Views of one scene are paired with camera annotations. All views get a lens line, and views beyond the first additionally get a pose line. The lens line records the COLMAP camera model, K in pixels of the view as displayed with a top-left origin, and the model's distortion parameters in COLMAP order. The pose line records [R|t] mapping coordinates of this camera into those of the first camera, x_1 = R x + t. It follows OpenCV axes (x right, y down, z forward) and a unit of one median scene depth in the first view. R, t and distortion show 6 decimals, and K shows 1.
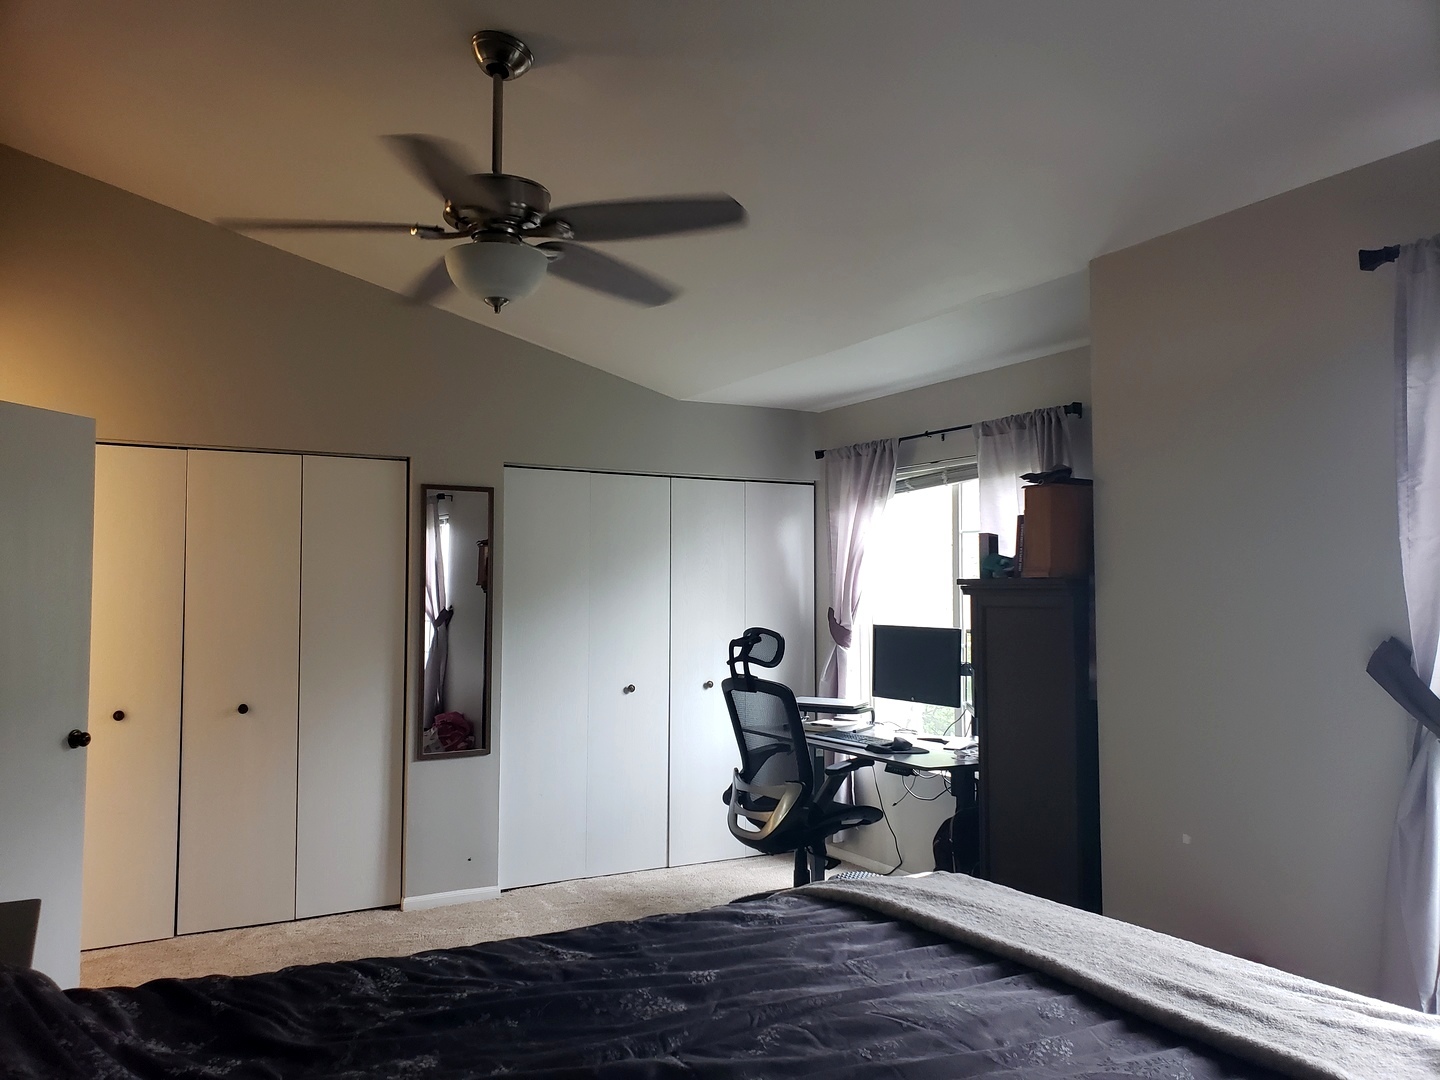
lens RADIAL K [[1131.5, 0, 702.1], [0, 1131.5, 542.3], [0, 0, 1]] dist [0.028250, -0.008082]
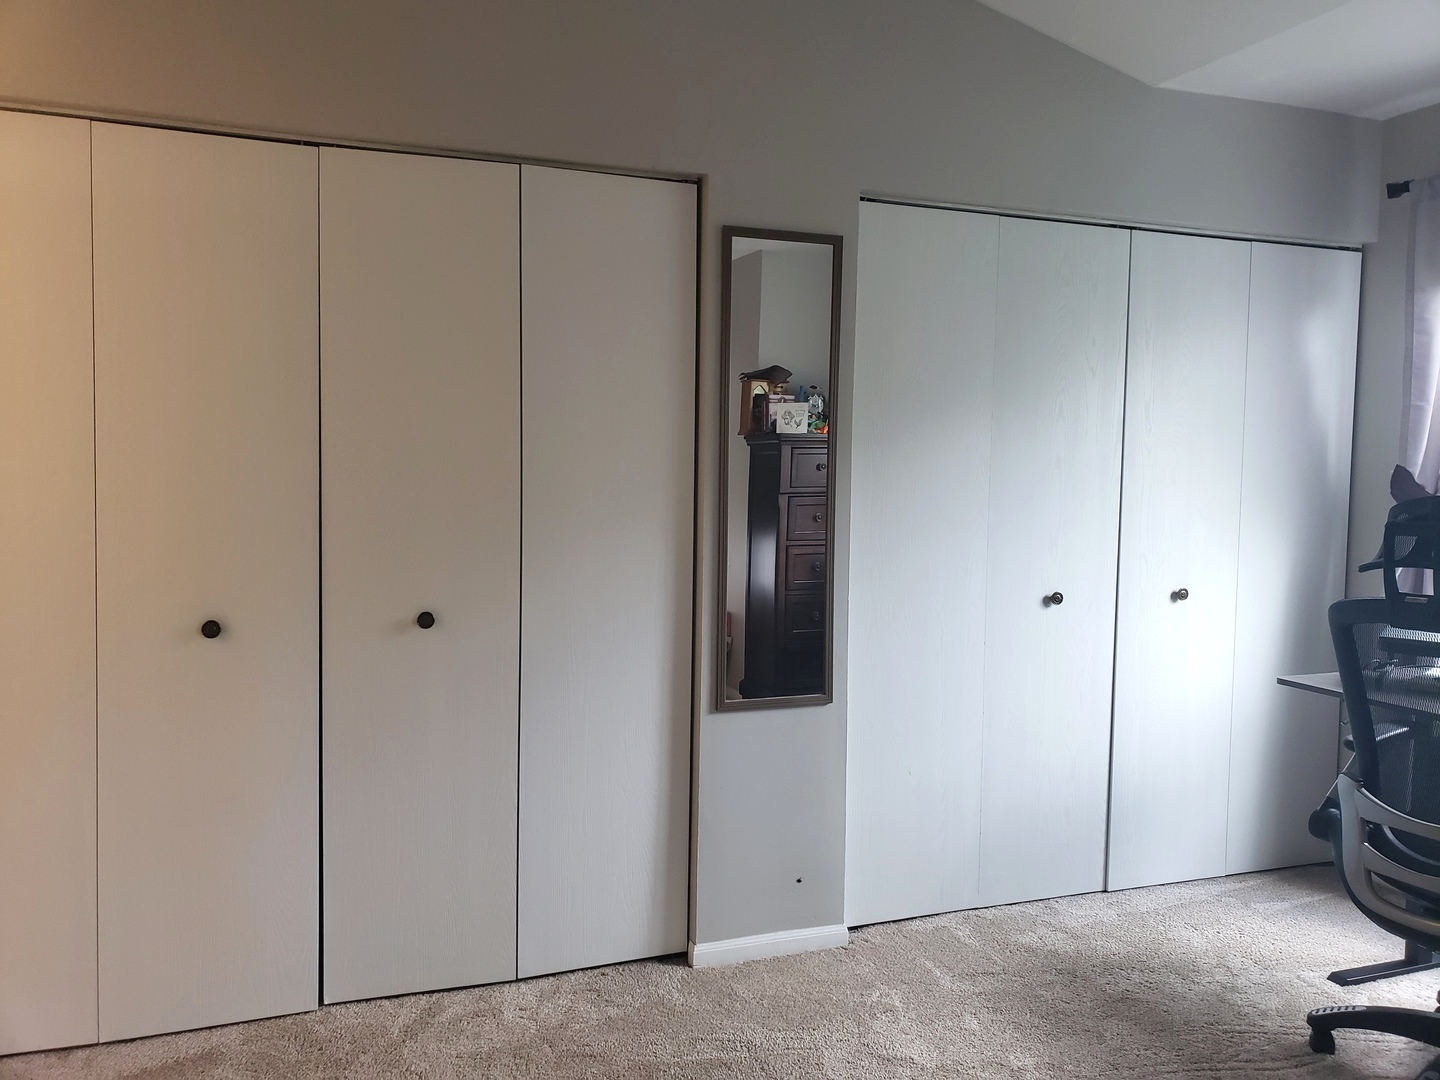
lens RADIAL K [[1131.5, 0, 702.1], [0, 1131.5, 542.3], [0, 0, 1]] dist [0.028250, -0.008082]
pose [[0.986709, 0.029687, -0.159760, -0.166757], [-0.010489, 0.992756, 0.119692, 0.037404], [0.162156, -0.116425, 0.979873, 0.442098]]
